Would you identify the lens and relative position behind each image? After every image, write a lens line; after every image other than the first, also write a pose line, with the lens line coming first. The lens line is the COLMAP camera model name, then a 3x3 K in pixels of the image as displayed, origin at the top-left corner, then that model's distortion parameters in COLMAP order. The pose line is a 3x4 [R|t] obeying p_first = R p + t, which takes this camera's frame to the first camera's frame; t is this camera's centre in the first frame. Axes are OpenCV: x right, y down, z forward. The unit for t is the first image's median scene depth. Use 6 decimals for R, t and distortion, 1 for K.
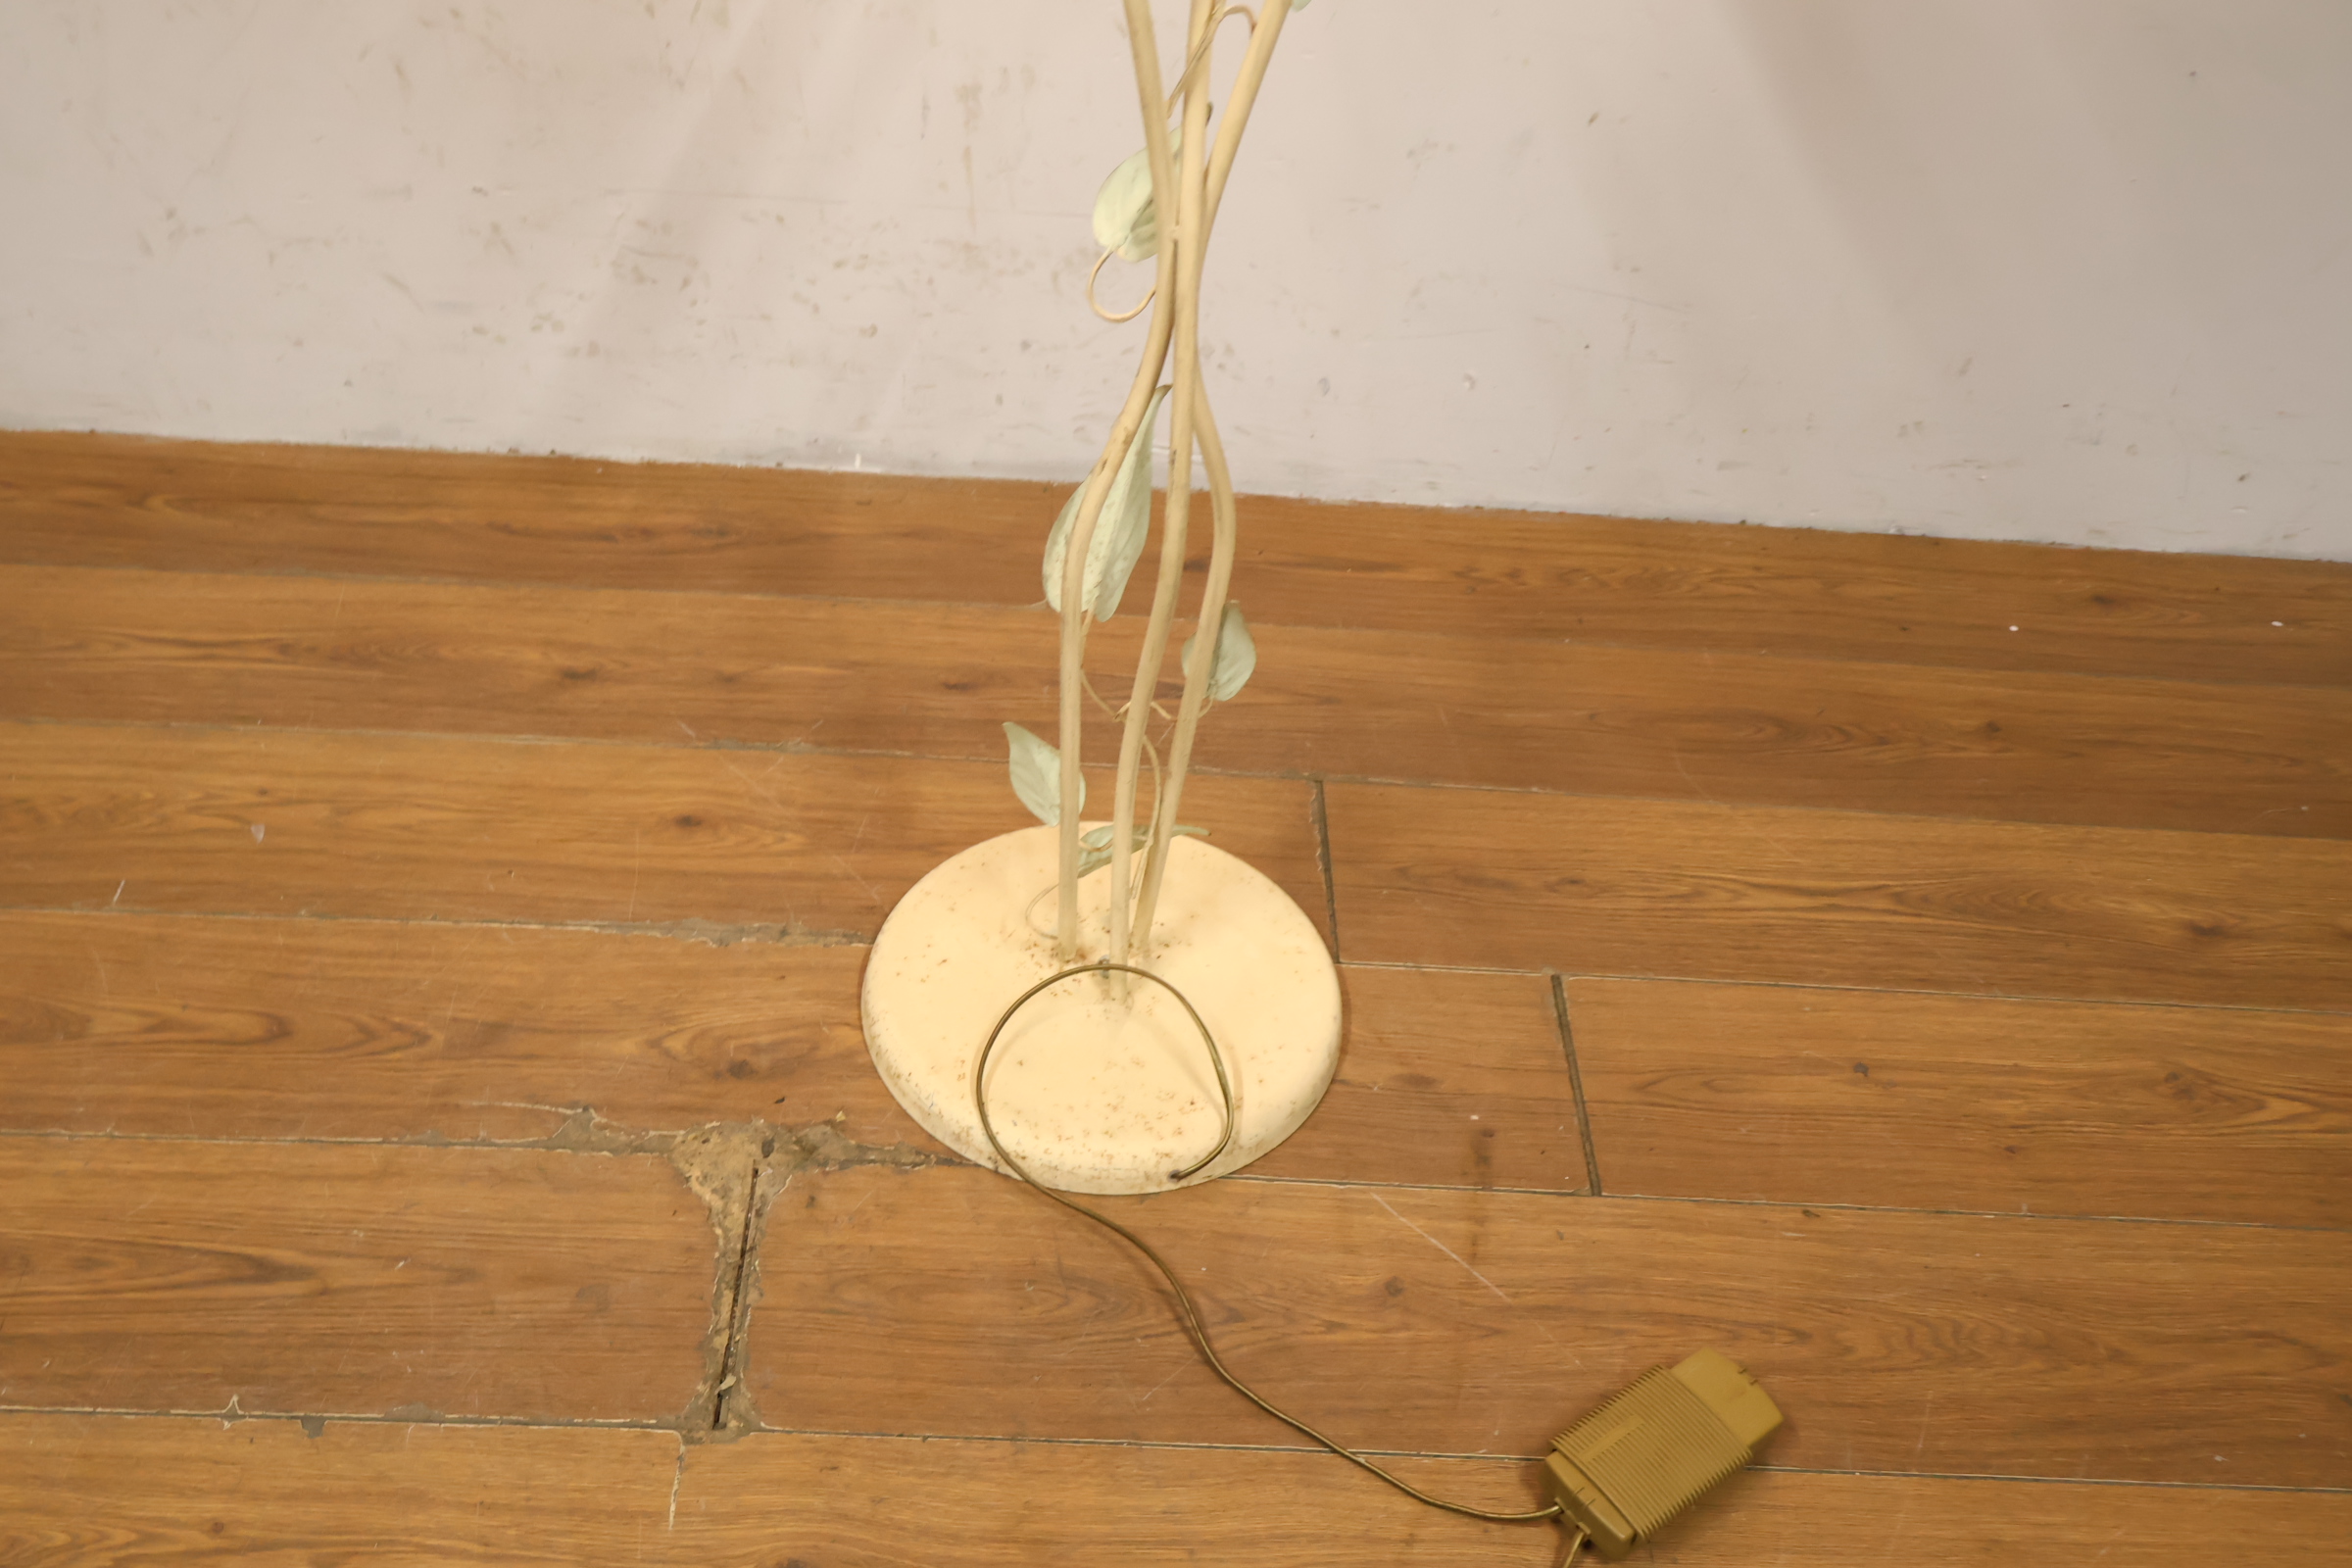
lens RADIAL K [[2230.3, 0, 1158.0], [0, 2230.3, 787.5], [0, 0, 1]] dist [-0.001503, 0.000000]
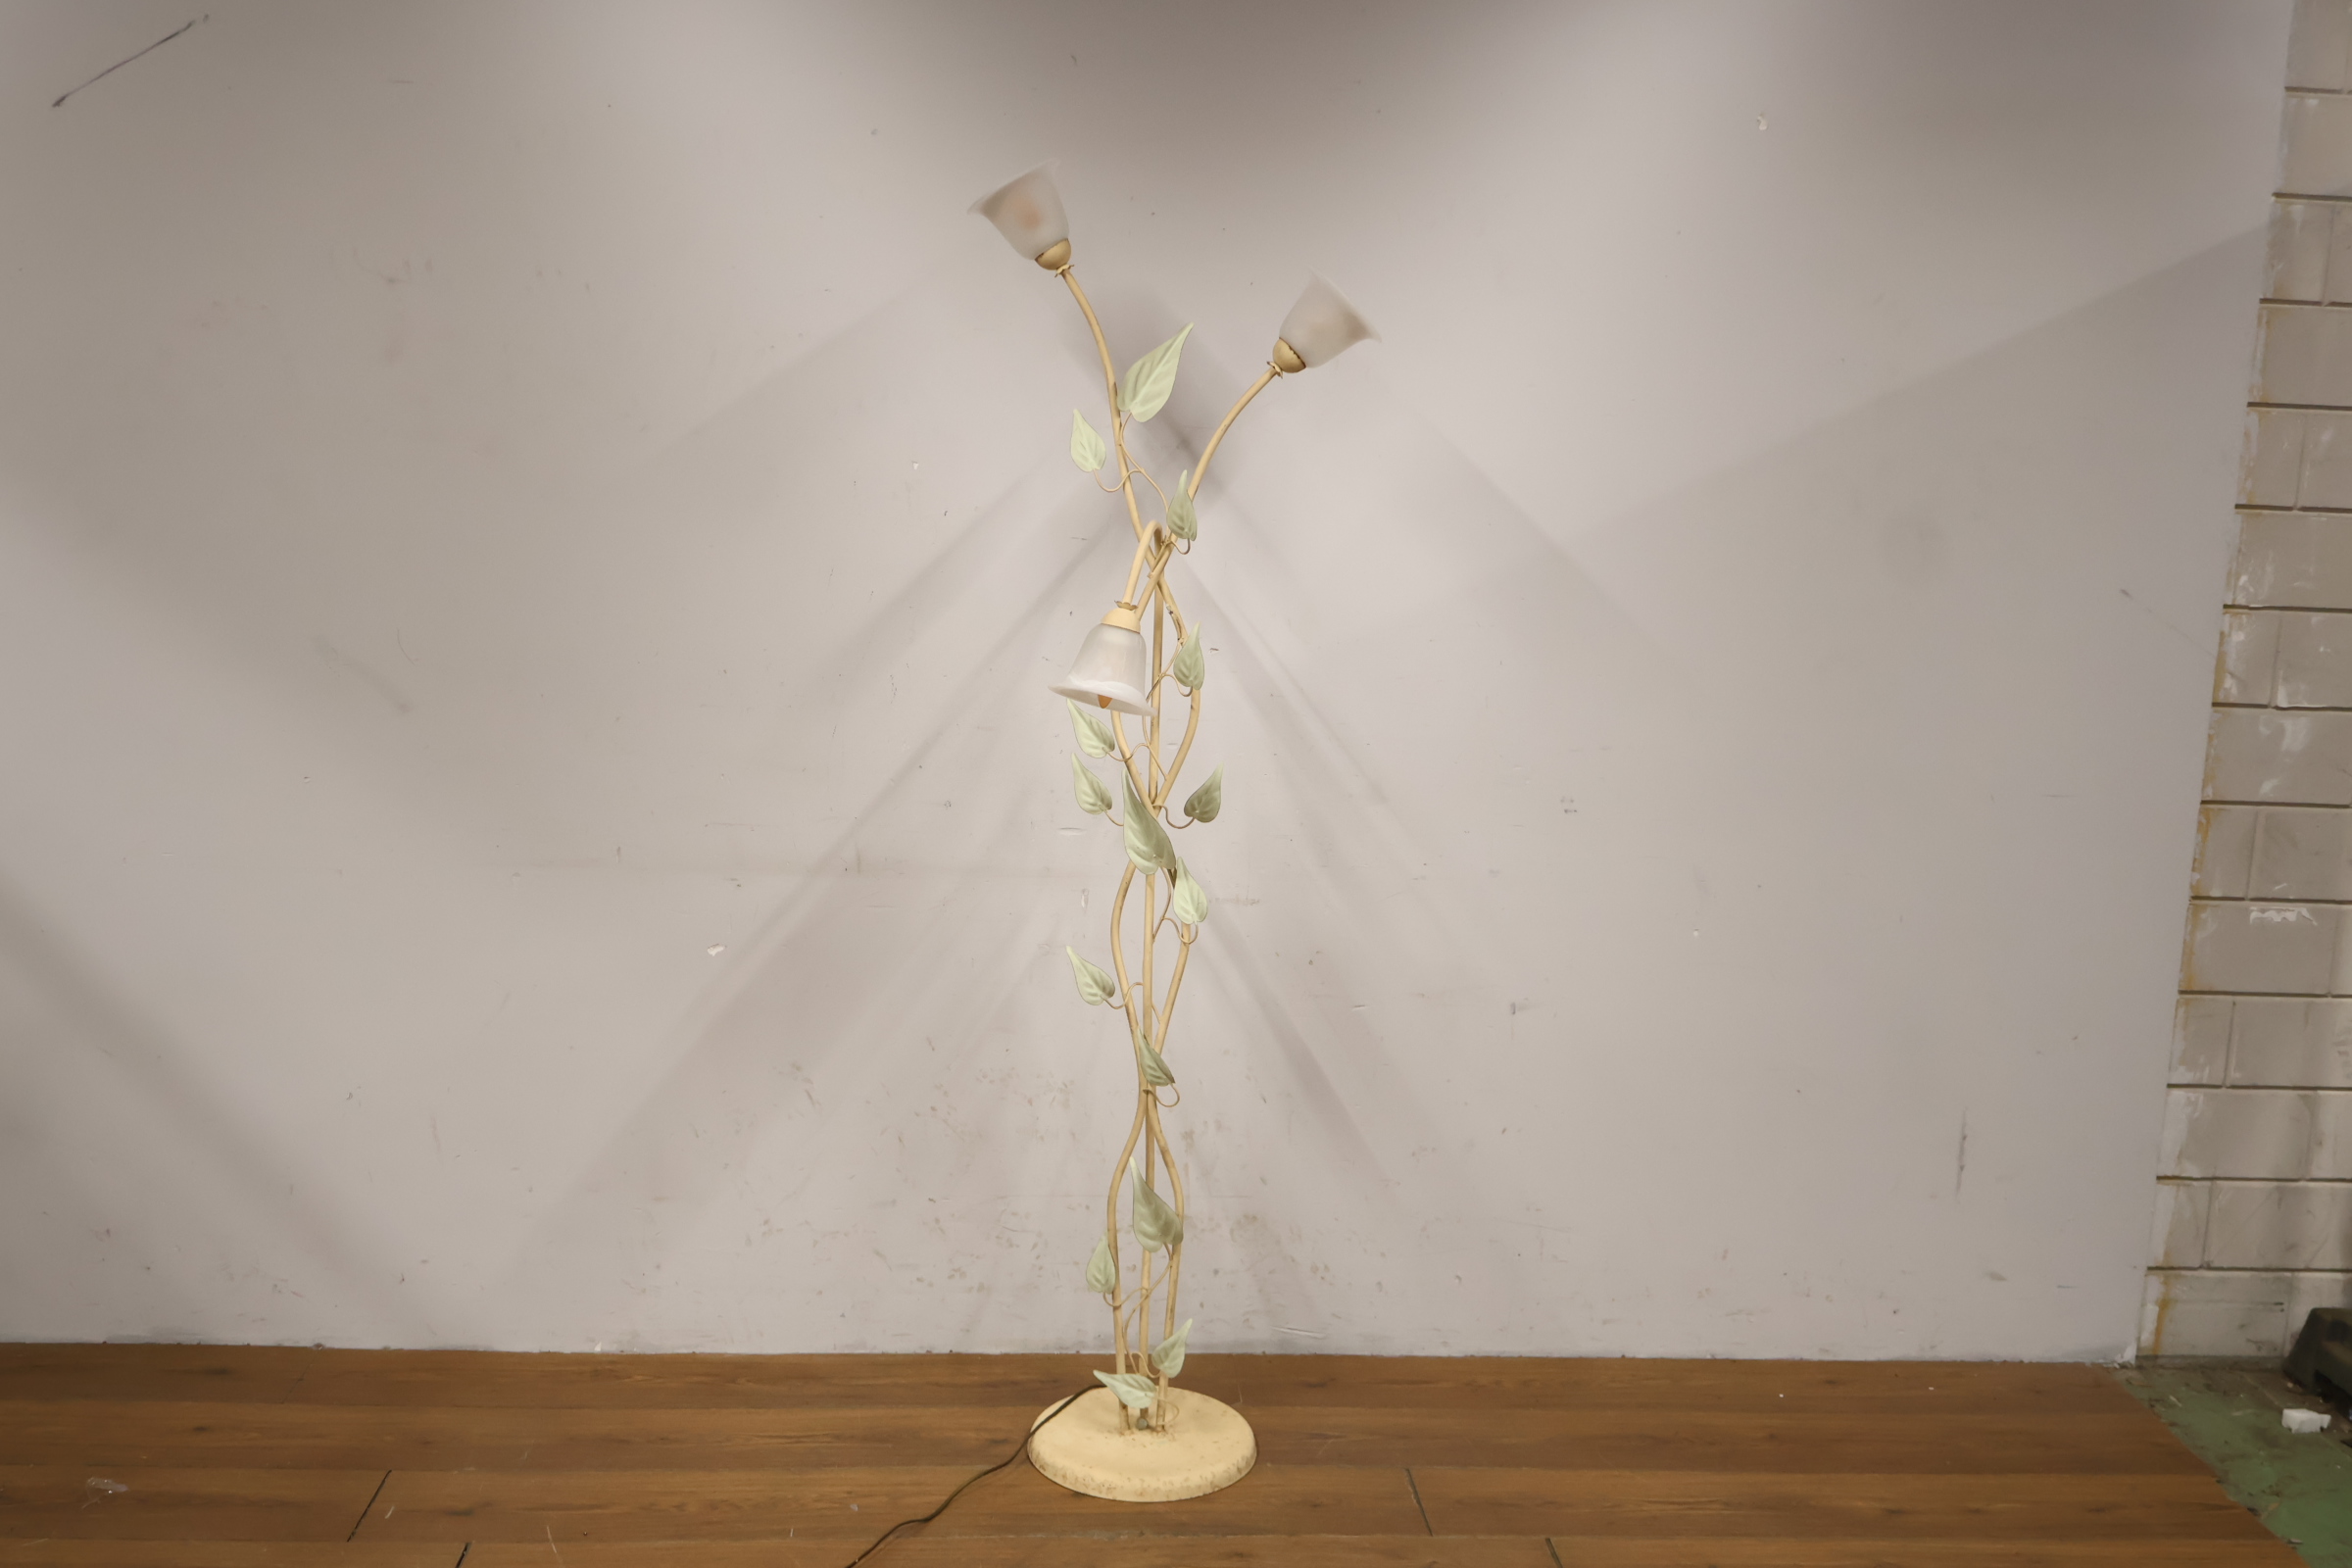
lens RADIAL K [[2230.3, 0, 1178.0], [0, 2230.3, 781.3], [0, 0, 1]] dist [-0.001503, 0.000000]
pose [[0.997751, -0.049198, 0.045527, -0.179768], [0.065837, 0.846852, -0.527737, 0.496667], [-0.012591, 0.529548, 0.848187, -0.897238]]
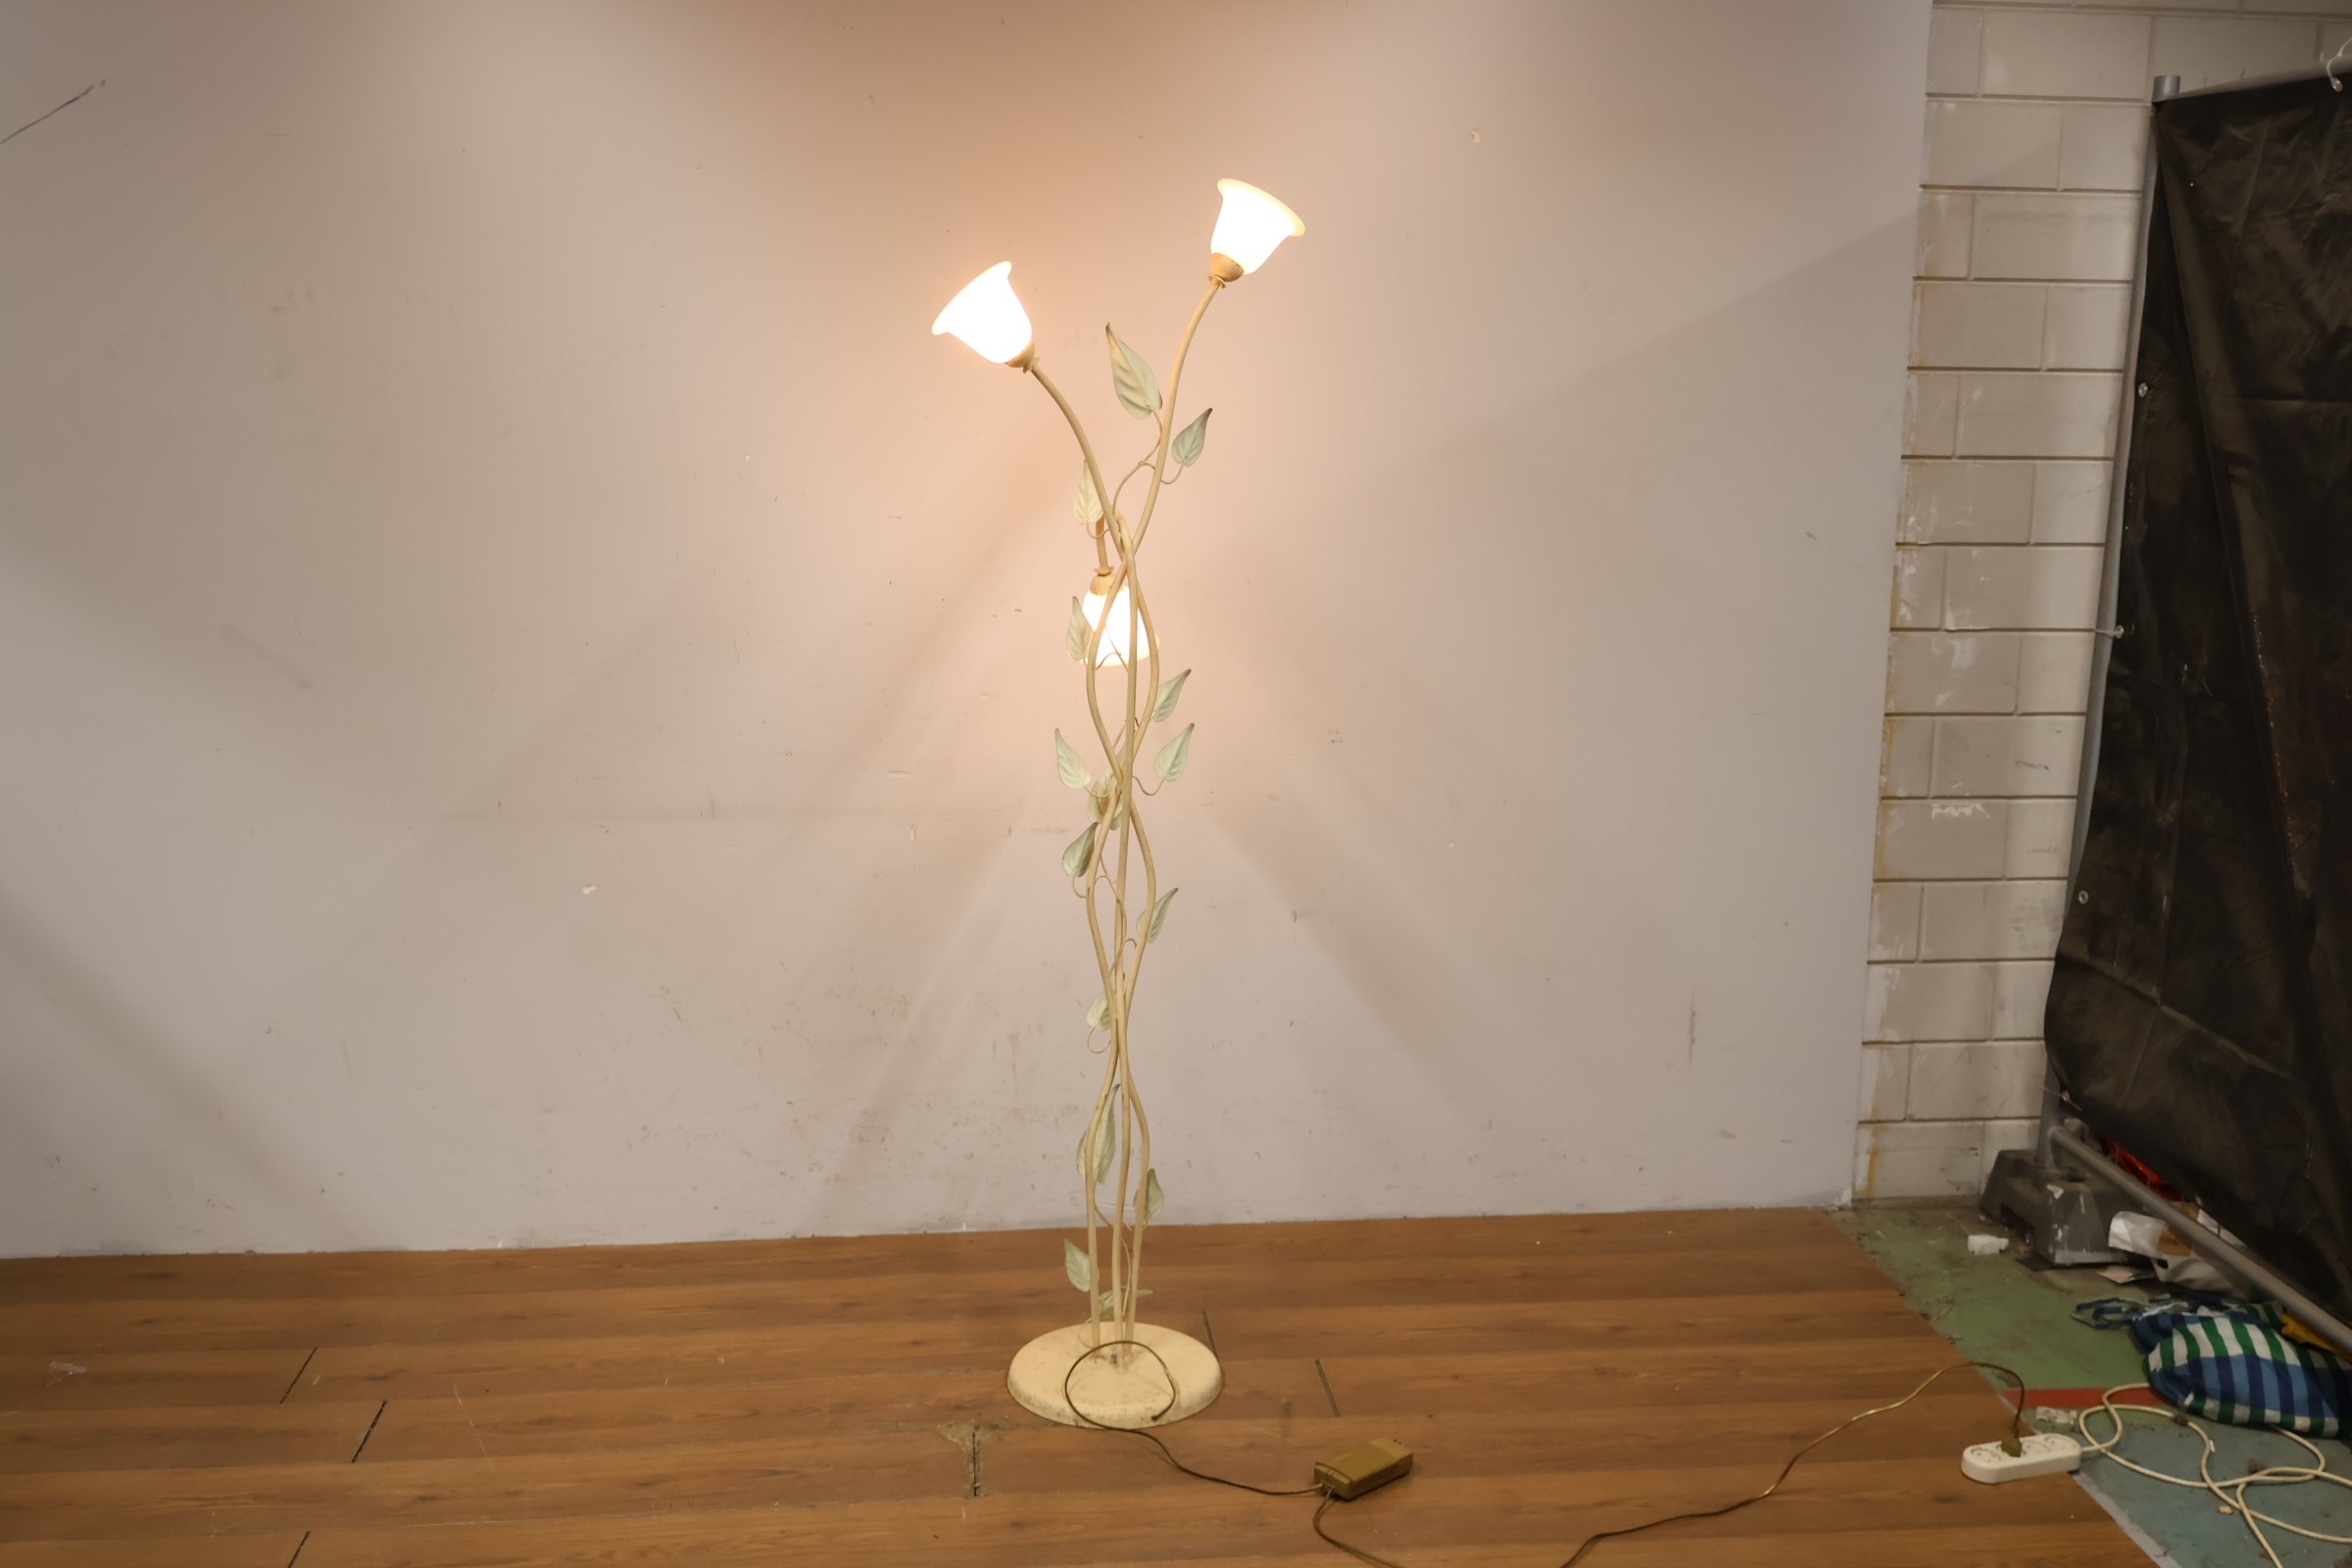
lens RADIAL K [[2230.3, 0, 1178.3], [0, 2230.3, 774.1], [0, 0, 1]] dist [-0.001503, 0.000000]
pose [[0.993429, -0.085005, 0.076630, -0.074998], [0.112417, 0.850308, -0.514138, 0.683341], [-0.021455, 0.519374, 0.854277, -1.137989]]
